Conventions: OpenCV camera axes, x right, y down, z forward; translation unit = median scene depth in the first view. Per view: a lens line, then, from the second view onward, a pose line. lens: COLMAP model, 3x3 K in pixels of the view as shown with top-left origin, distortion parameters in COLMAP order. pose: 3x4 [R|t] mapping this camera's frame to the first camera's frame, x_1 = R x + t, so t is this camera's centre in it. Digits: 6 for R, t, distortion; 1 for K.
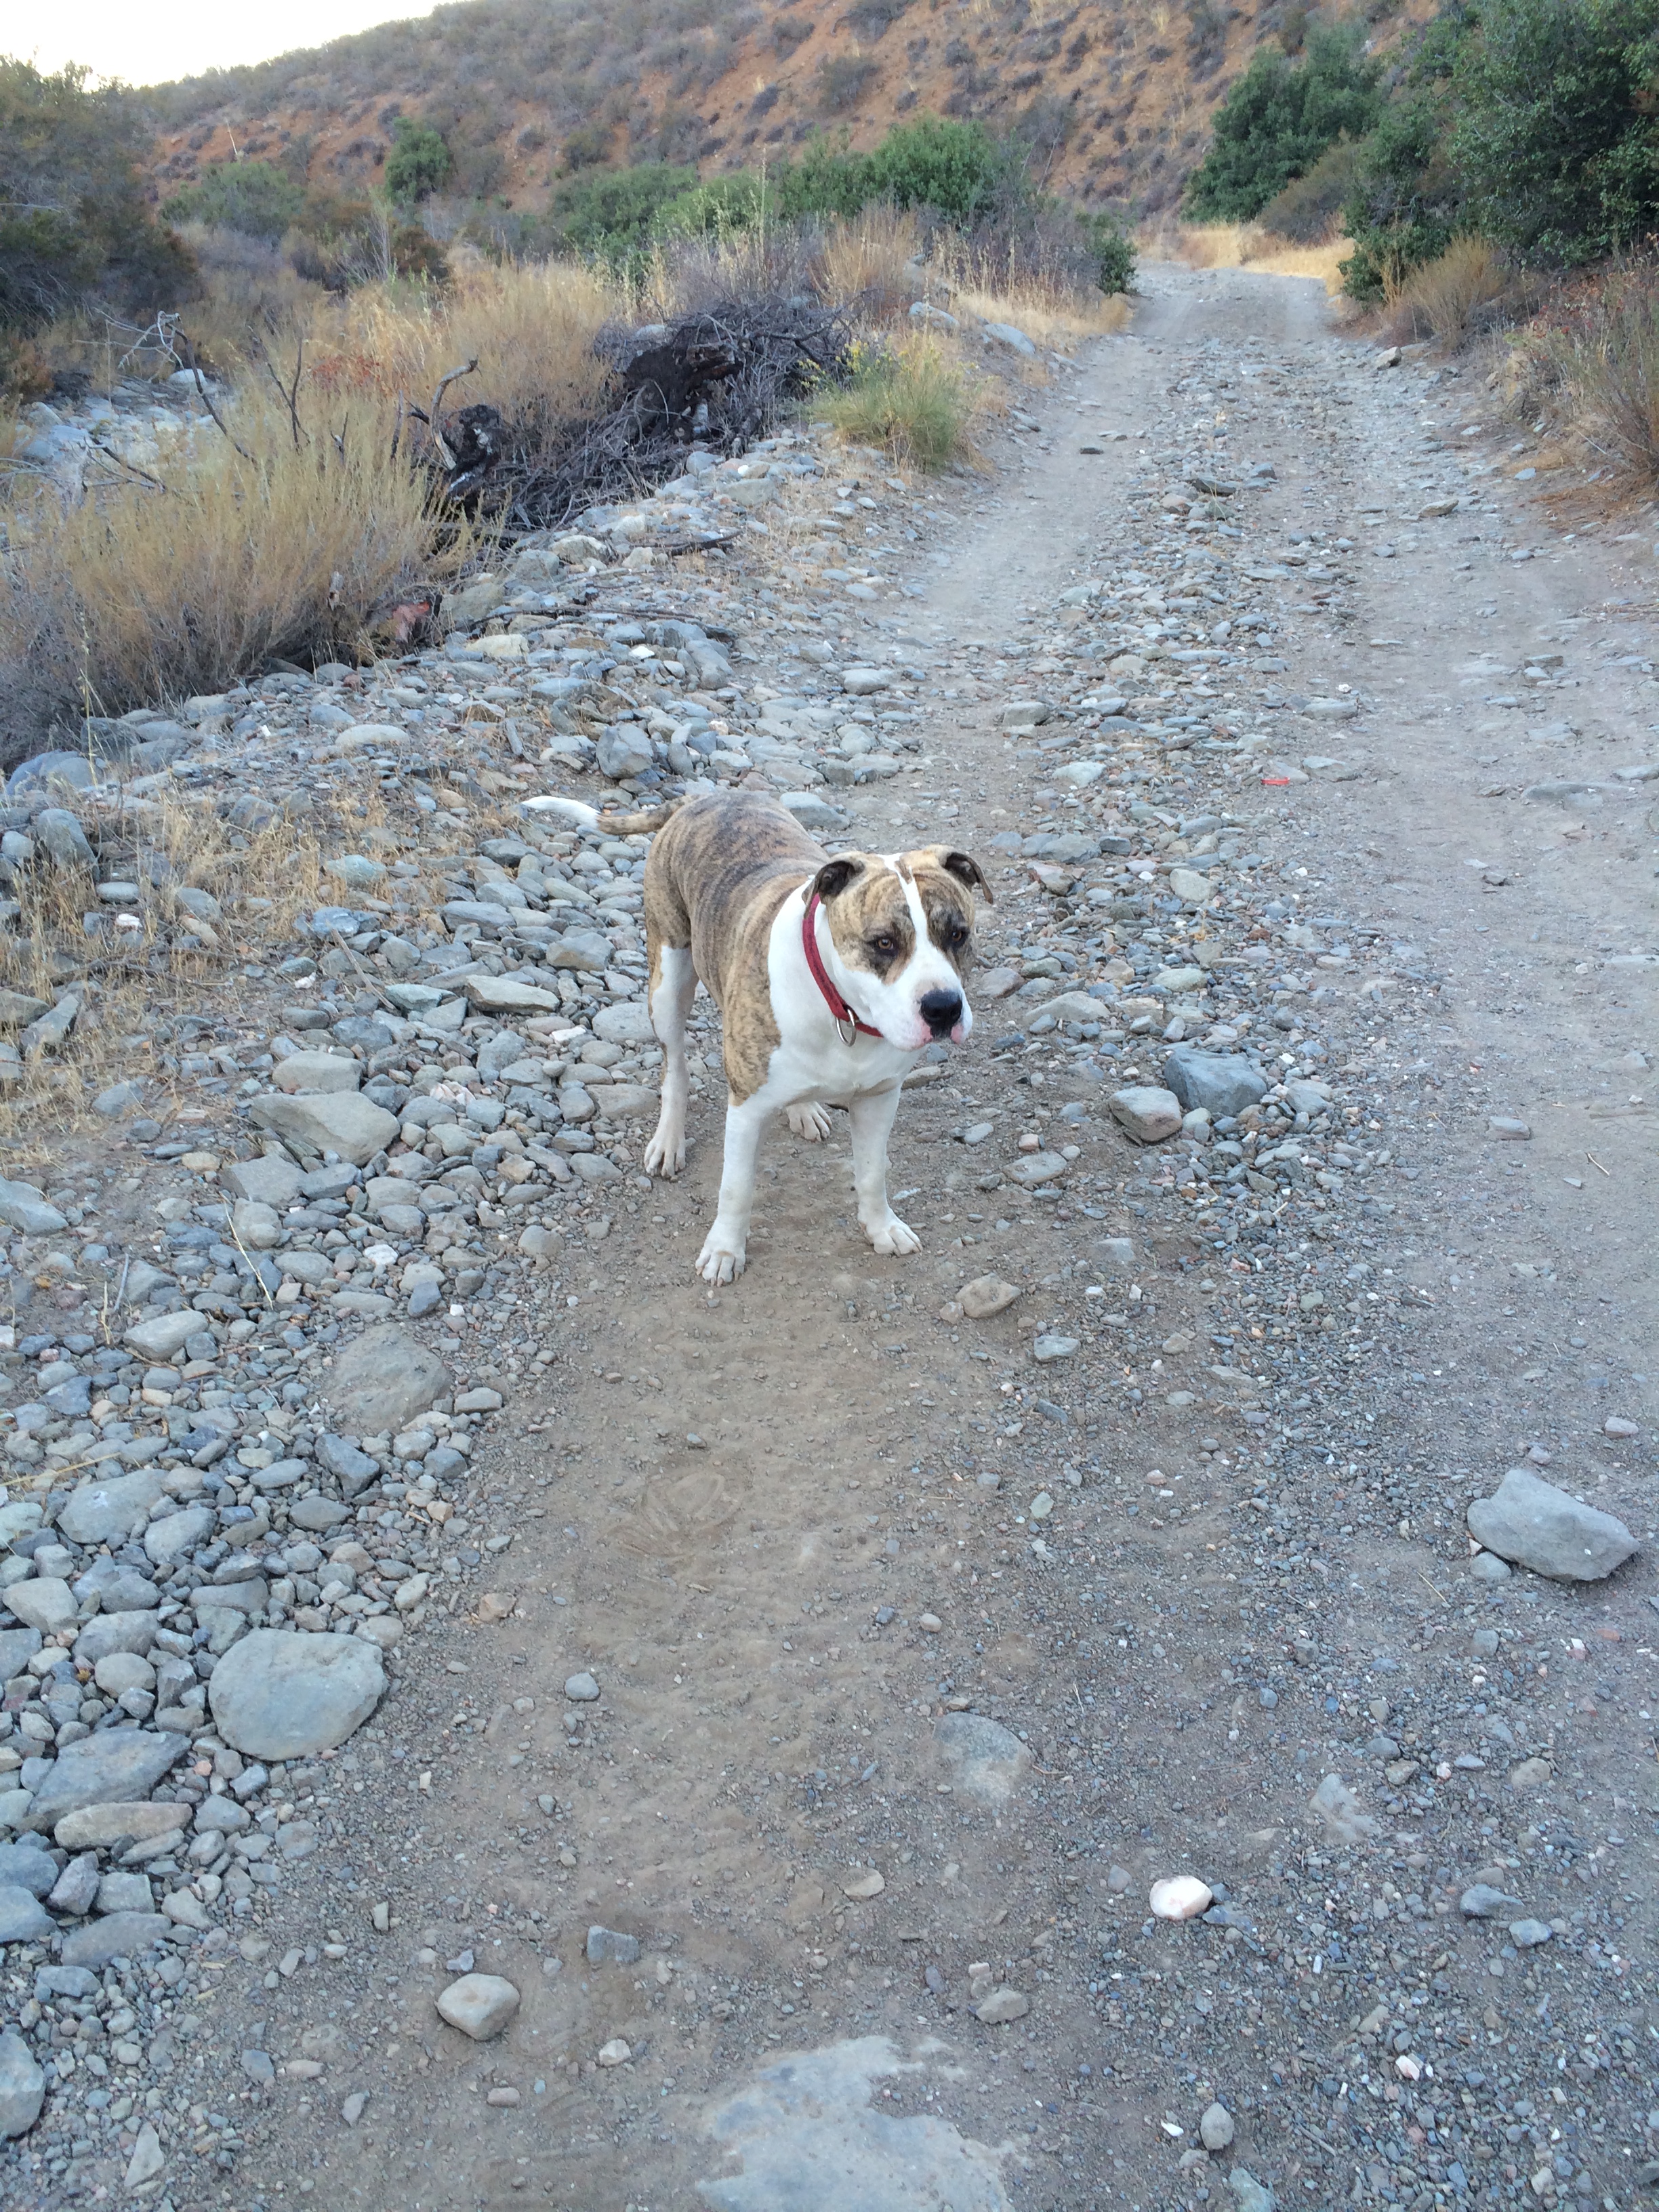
lens RADIAL K [[1861.5, 0, 830.2], [0, 1861.5, 1099.0], [0, 0, 1]] dist [0.070686, -0.103579]
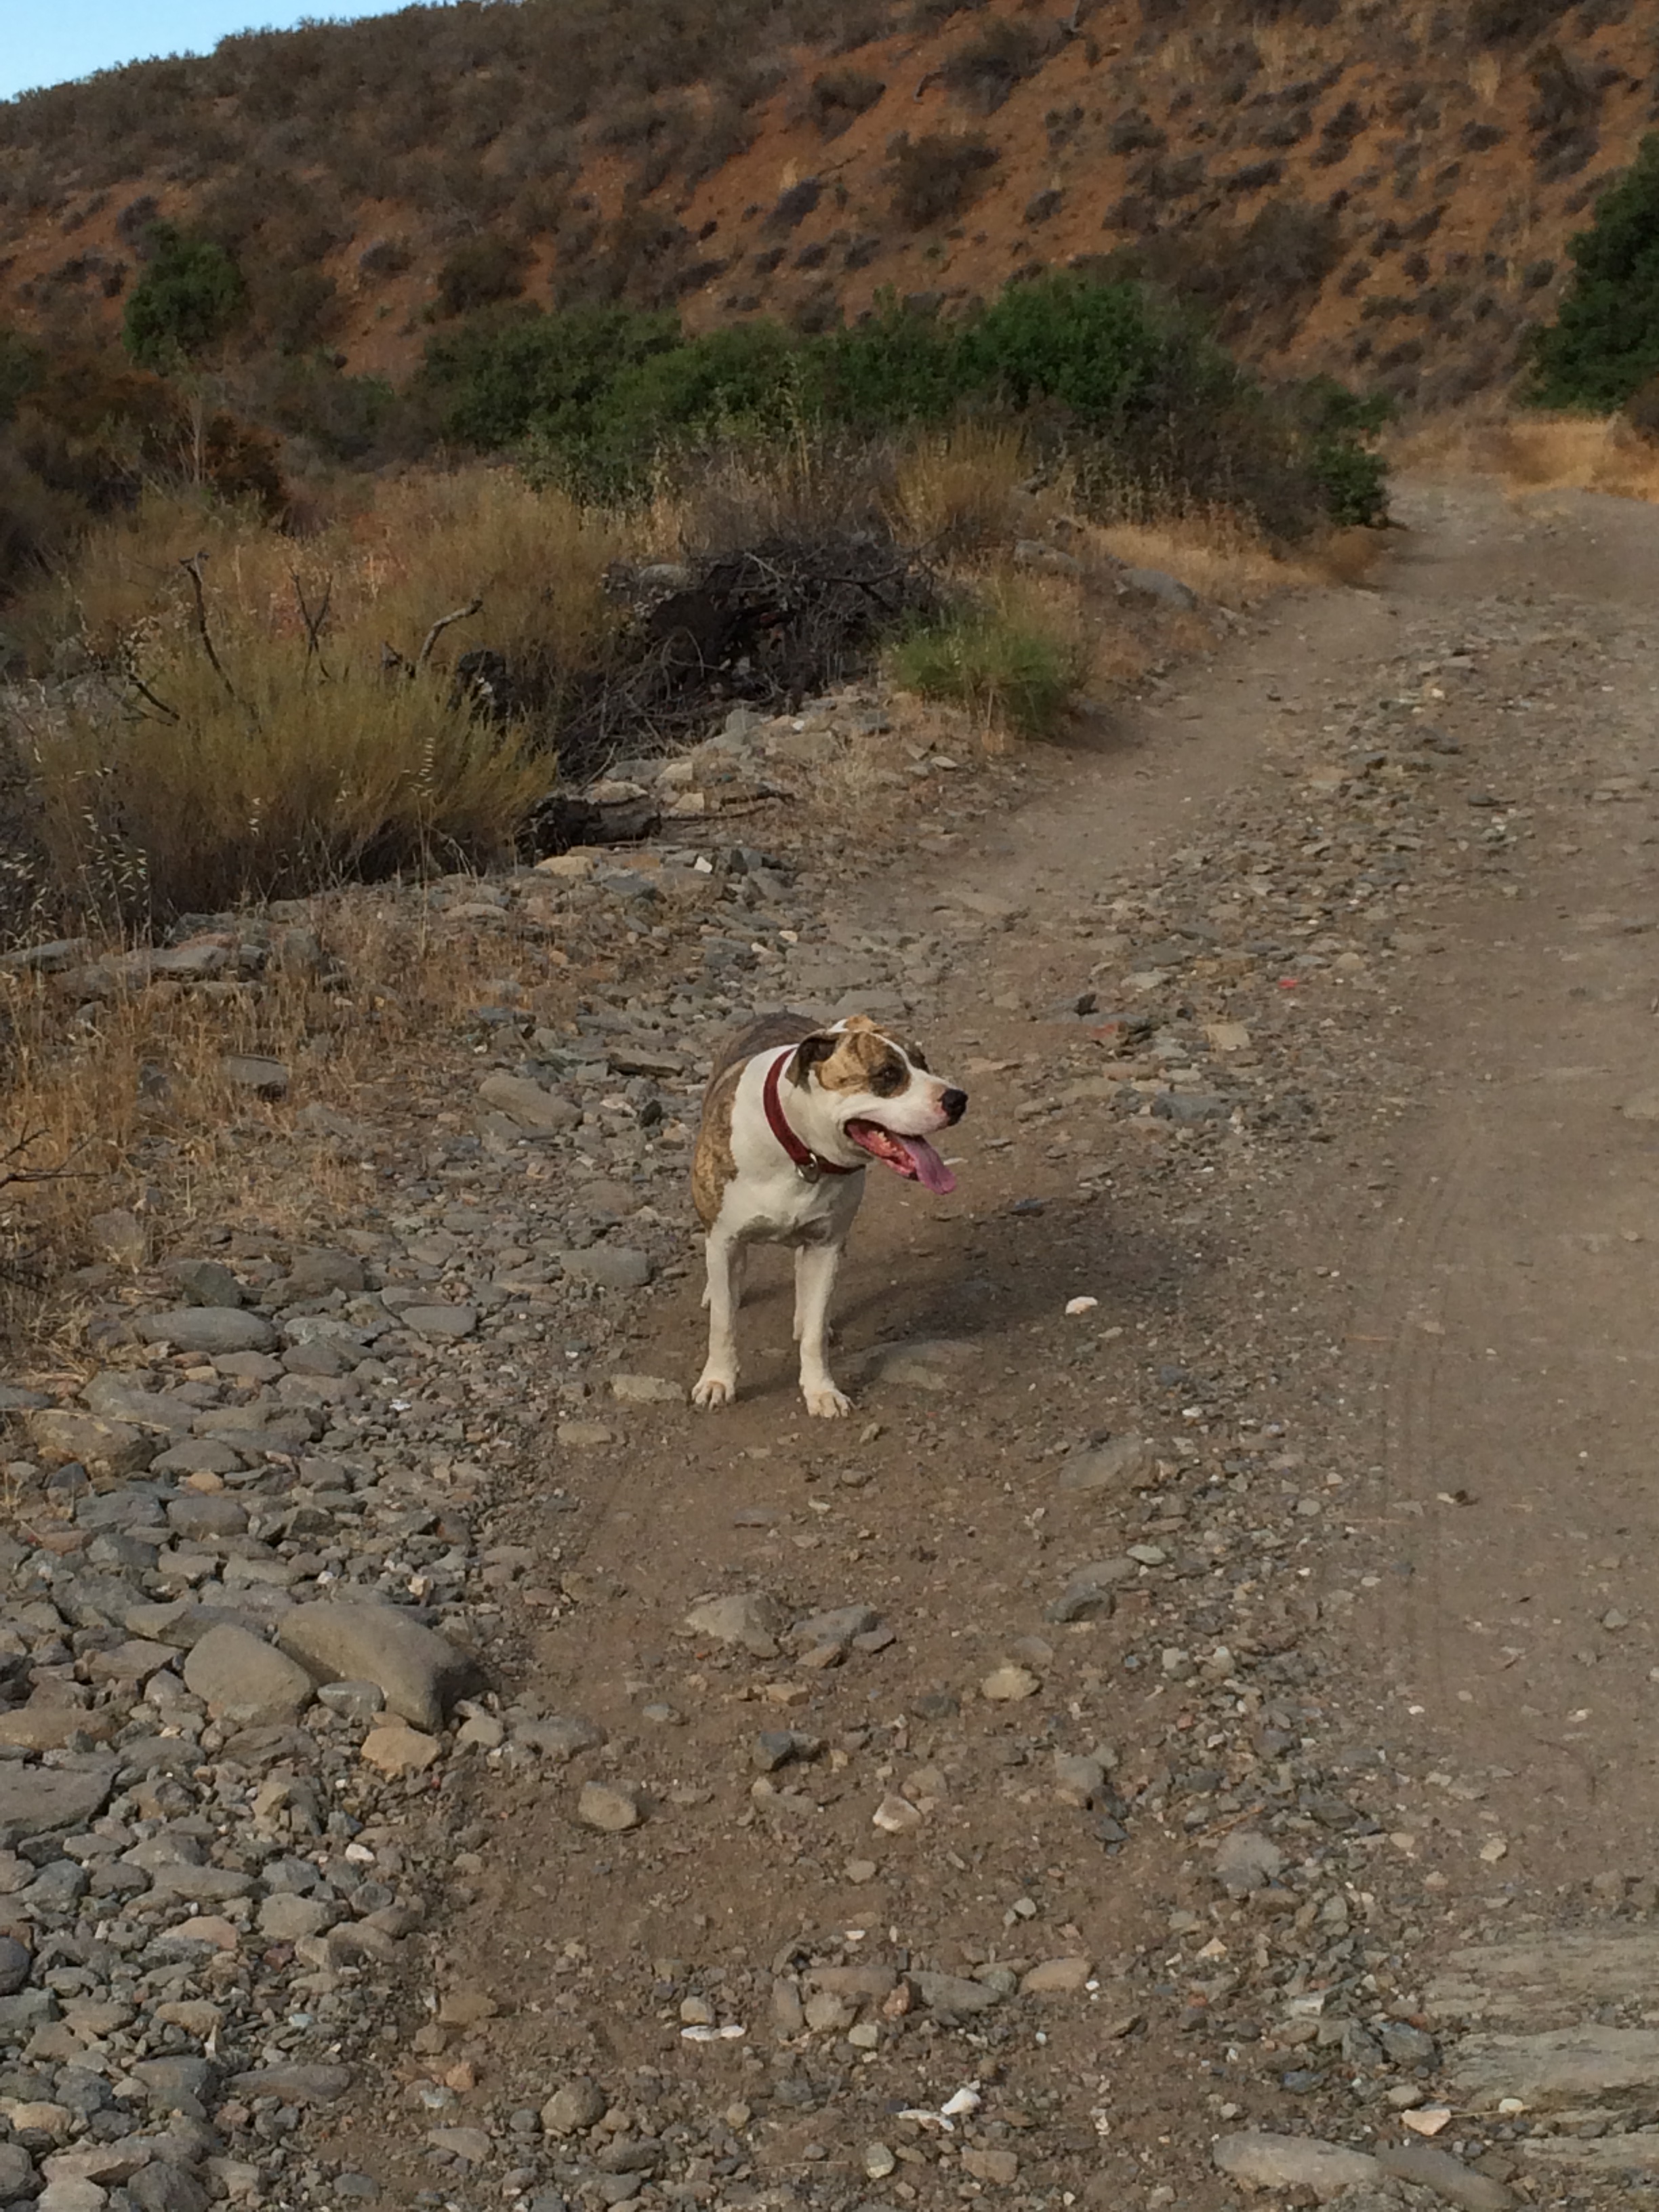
lens RADIAL K [[3991.8, 0, 824.1], [0, 3991.8, 1107.3], [0, 0, 1]] dist [0.052044, 0.000000]
pose [[0.999724, 0.014860, -0.018187, -0.000038], [-0.018985, 0.967198, -0.253312, 0.047980], [0.013826, 0.253587, 0.967214, -0.116496]]
